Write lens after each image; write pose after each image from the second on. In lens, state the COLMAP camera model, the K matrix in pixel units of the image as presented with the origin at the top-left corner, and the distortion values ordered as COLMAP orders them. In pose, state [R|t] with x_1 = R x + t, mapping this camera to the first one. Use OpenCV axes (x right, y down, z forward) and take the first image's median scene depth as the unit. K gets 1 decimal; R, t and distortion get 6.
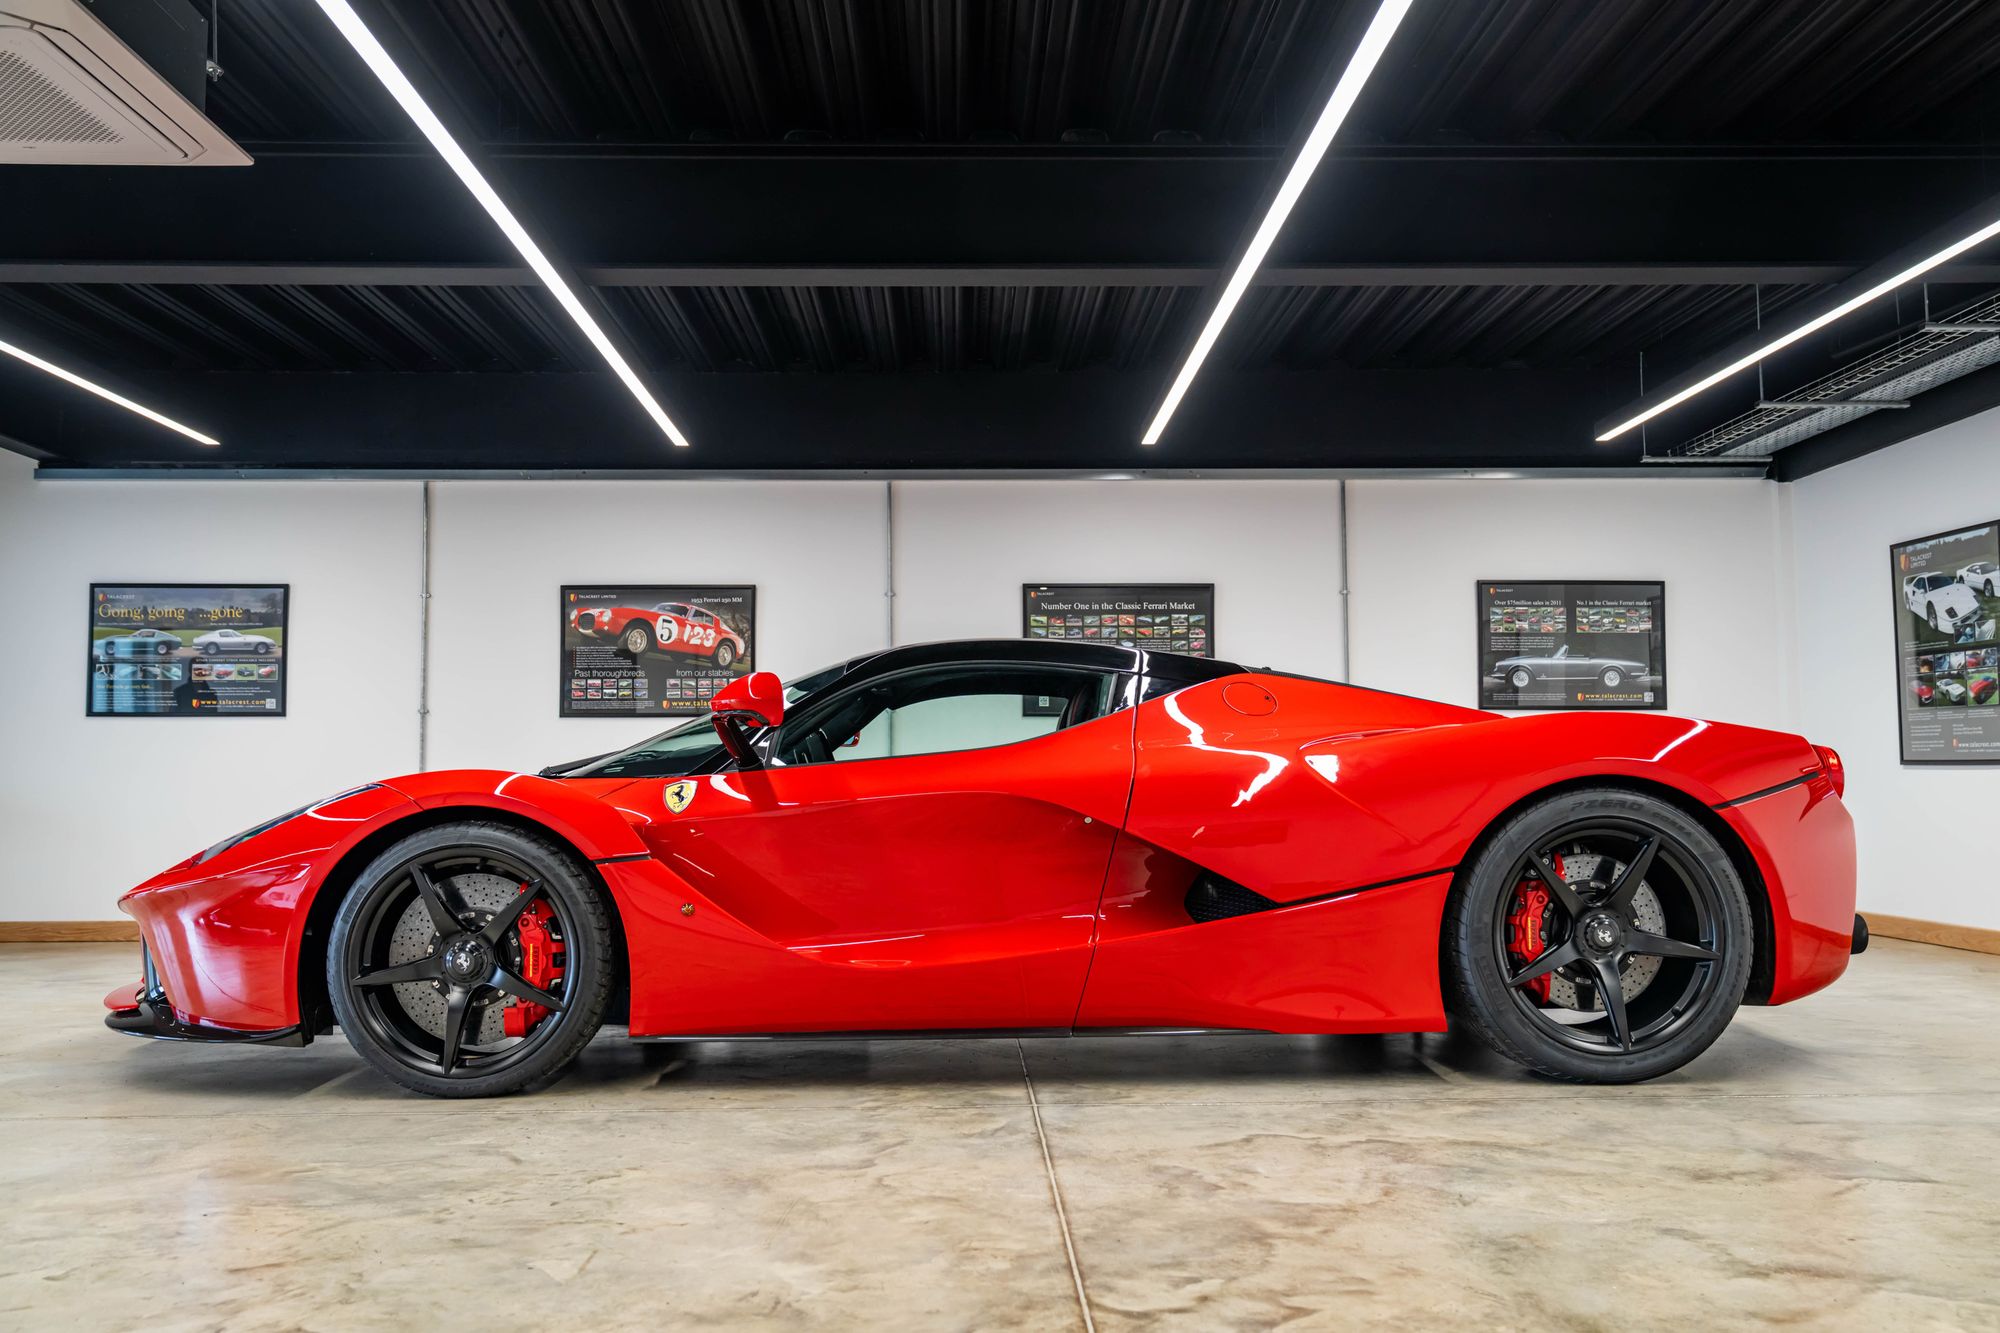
lens RADIAL K [[1776.2, 0, 1002.1], [0, 1776.2, 664.1], [0, 0, 1]] dist [-0.015685, -0.000720]
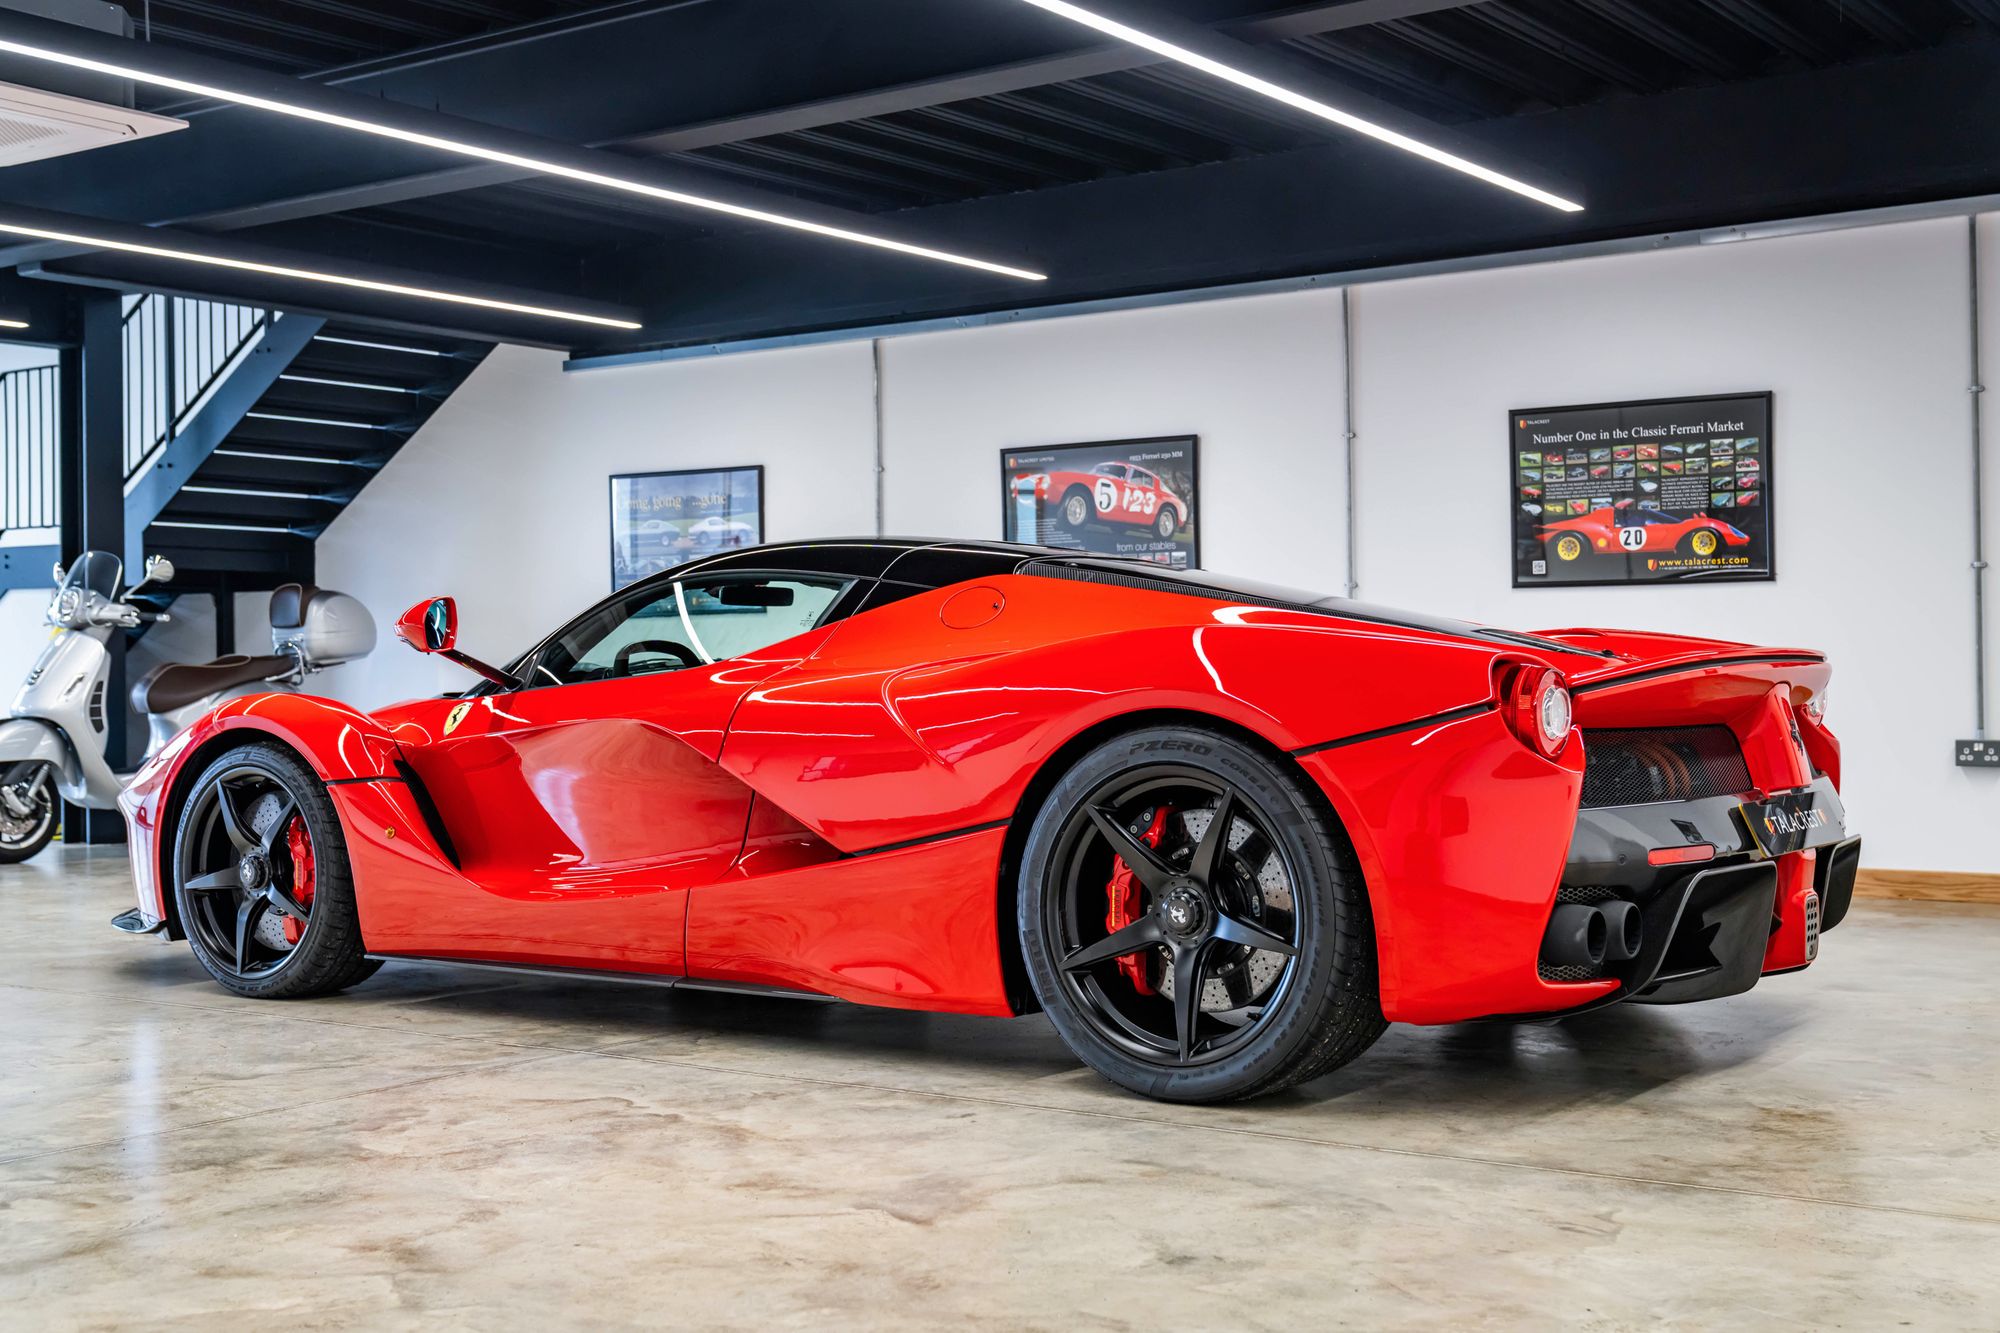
lens RADIAL K [[2448.1, 0, 1000.2], [0, 2448.1, 668.8], [0, 0, 1]] dist [-0.002836, 0.000000]
pose [[0.783189, -0.000856, -0.621783, 0.479969], [0.047532, 0.997155, 0.058497, -0.007929], [0.619965, -0.075369, 0.781002, 0.074273]]
